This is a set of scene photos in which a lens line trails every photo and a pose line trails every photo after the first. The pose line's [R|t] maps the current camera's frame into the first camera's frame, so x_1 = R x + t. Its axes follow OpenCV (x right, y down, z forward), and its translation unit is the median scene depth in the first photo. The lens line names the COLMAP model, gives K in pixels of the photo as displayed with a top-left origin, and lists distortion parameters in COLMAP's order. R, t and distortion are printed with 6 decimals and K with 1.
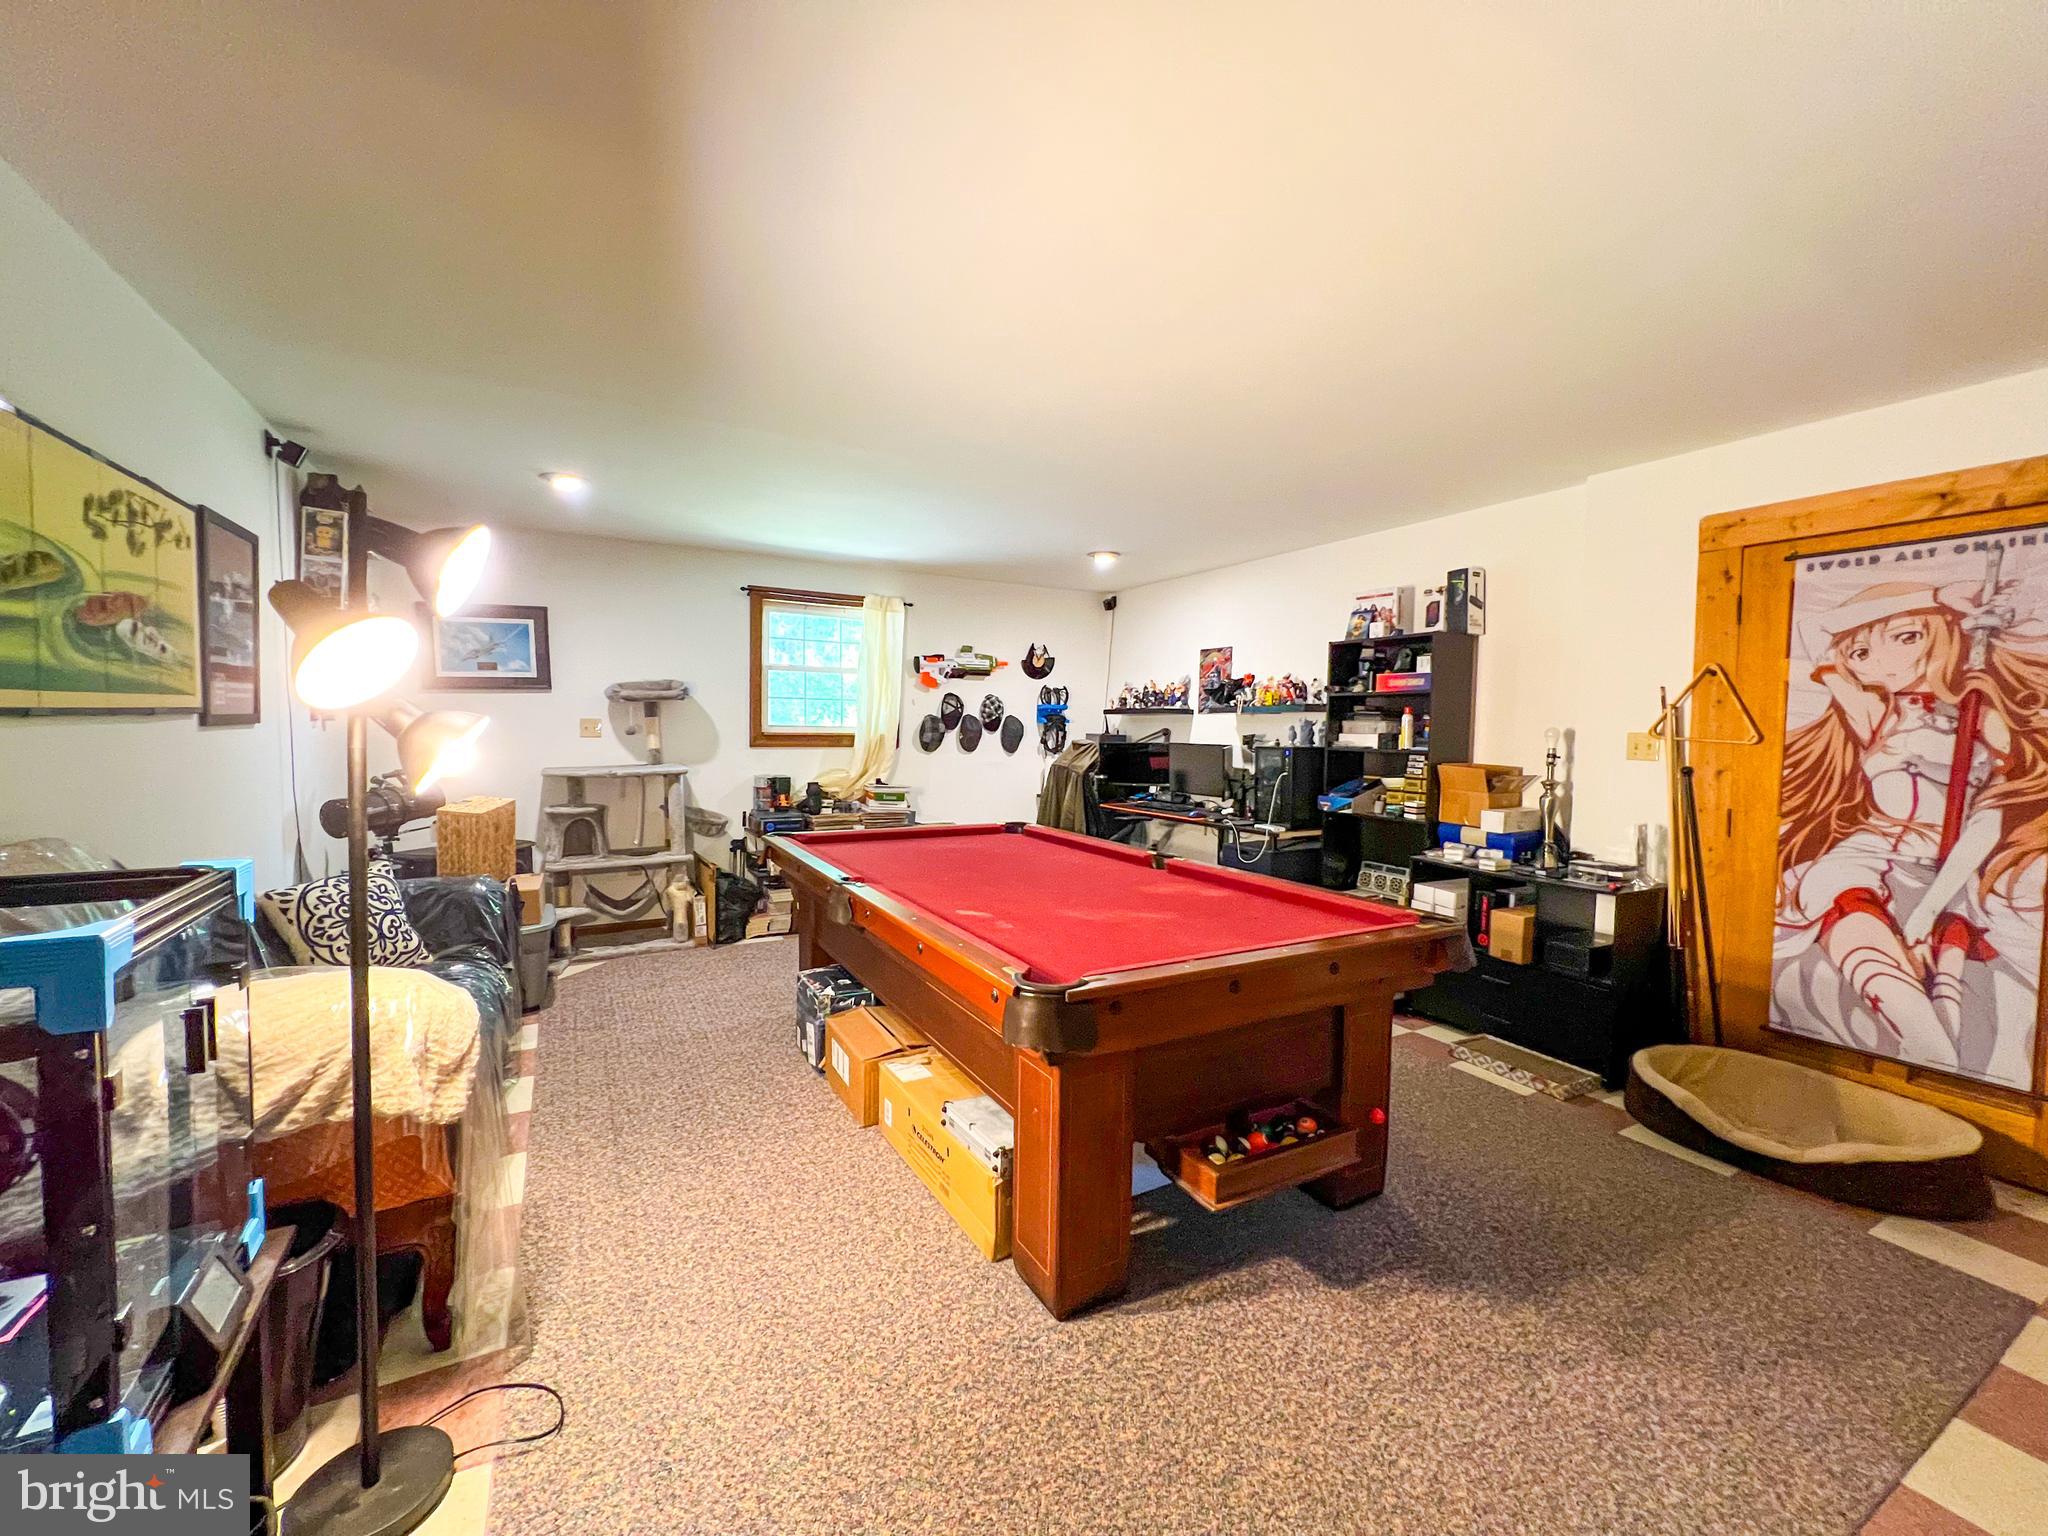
lens RADIAL K [[821.8, 0, 1018.4], [0, 821.8, 764.9], [0, 0, 1]] dist [-0.000236, 0.000049]
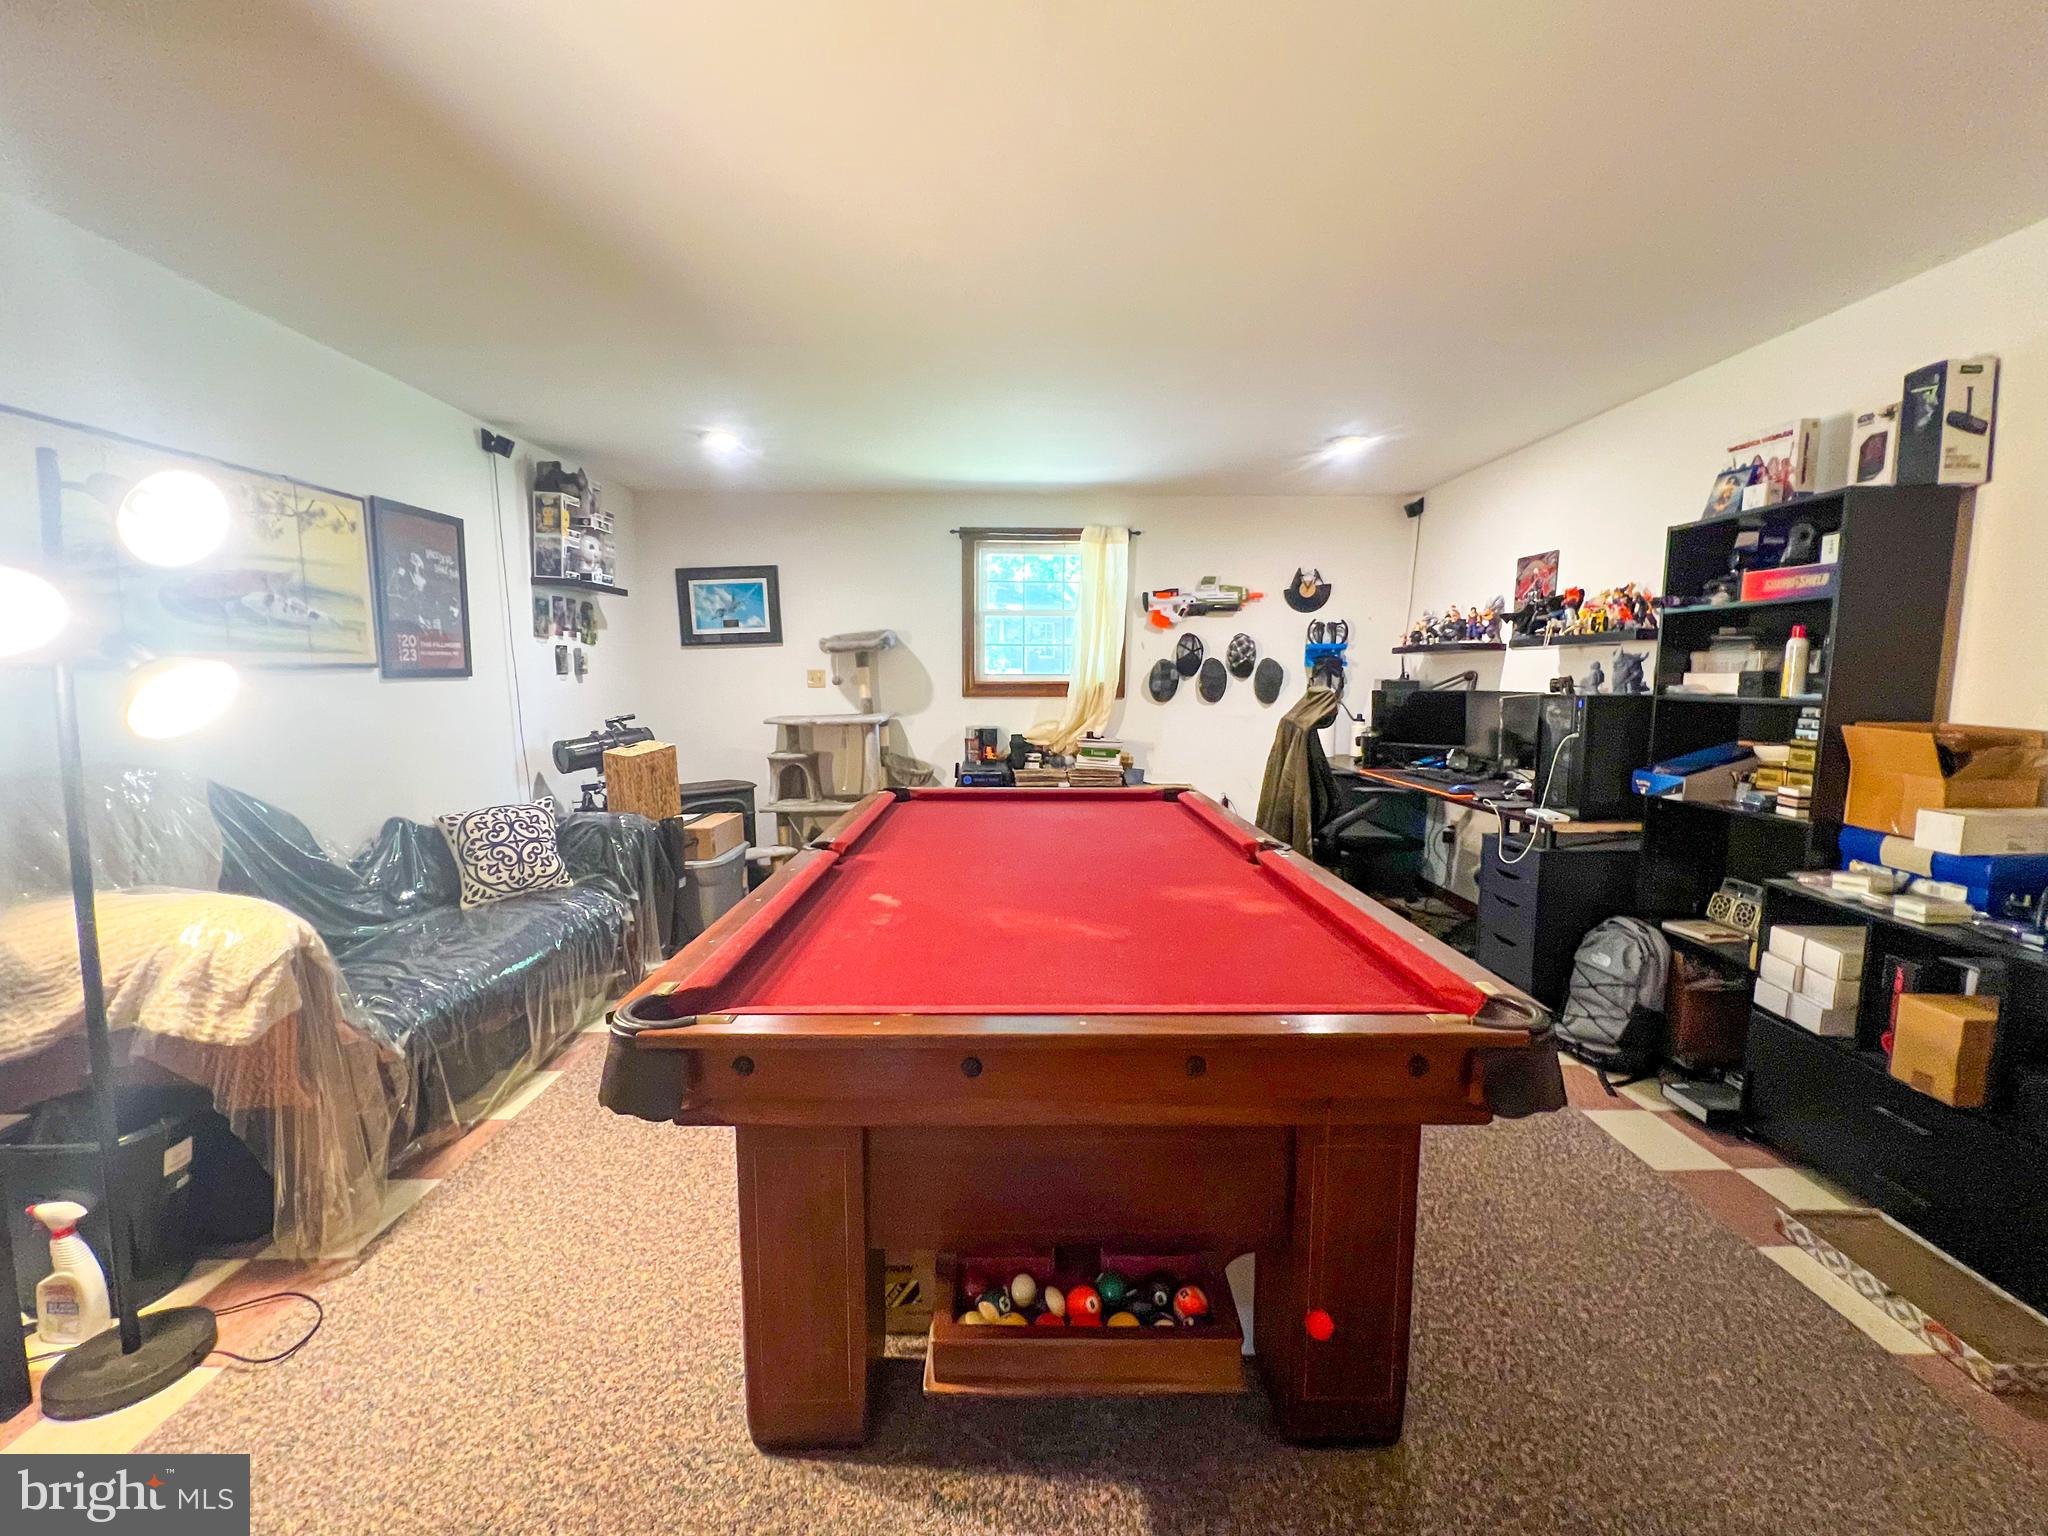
lens RADIAL K [[842.4, 0, 1018.0], [0, 842.4, 763.6], [0, 0, 1]] dist [-0.000249, -0.000121]
pose [[0.880706, 0.035825, -0.472307, 0.247294], [-0.009765, 0.998297, 0.057513, -0.001050], [0.473563, -0.046039, 0.879556, 0.187568]]
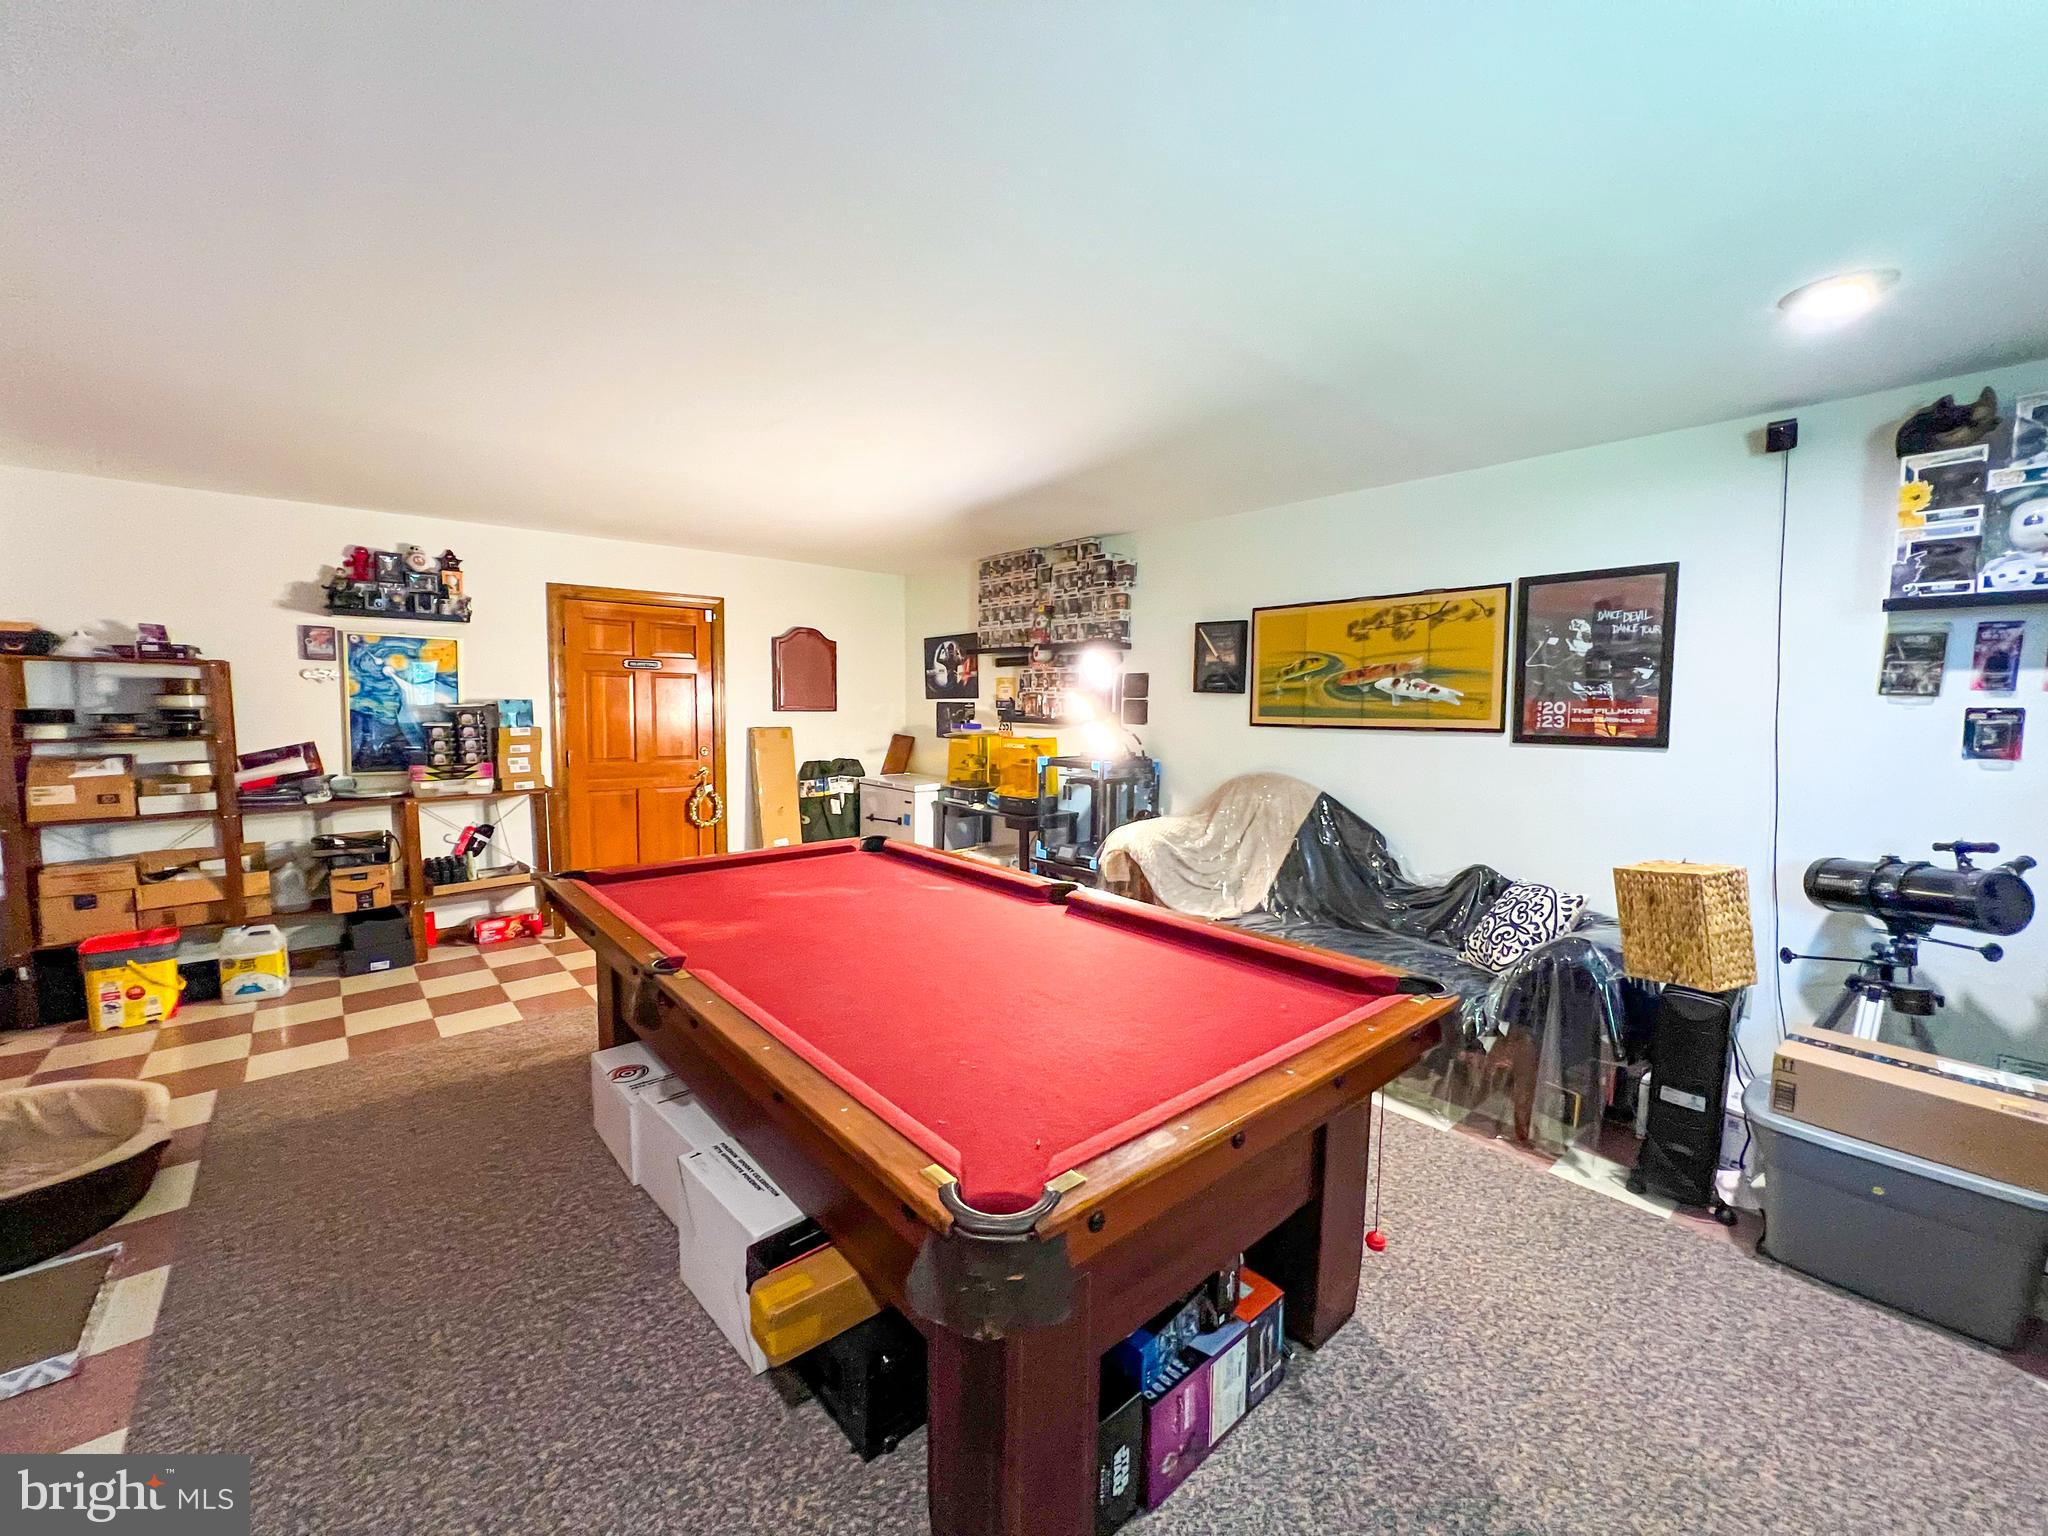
lens RADIAL K [[821.8, 0, 1018.4], [0, 821.8, 764.9], [0, 0, 1]] dist [-0.000236, 0.000049]
pose [[-0.978197, -0.007844, -0.207530, 0.045081], [-0.034492, 0.991544, 0.125103, -0.084704], [0.204793, 0.129534, -0.970196, 1.200240]]
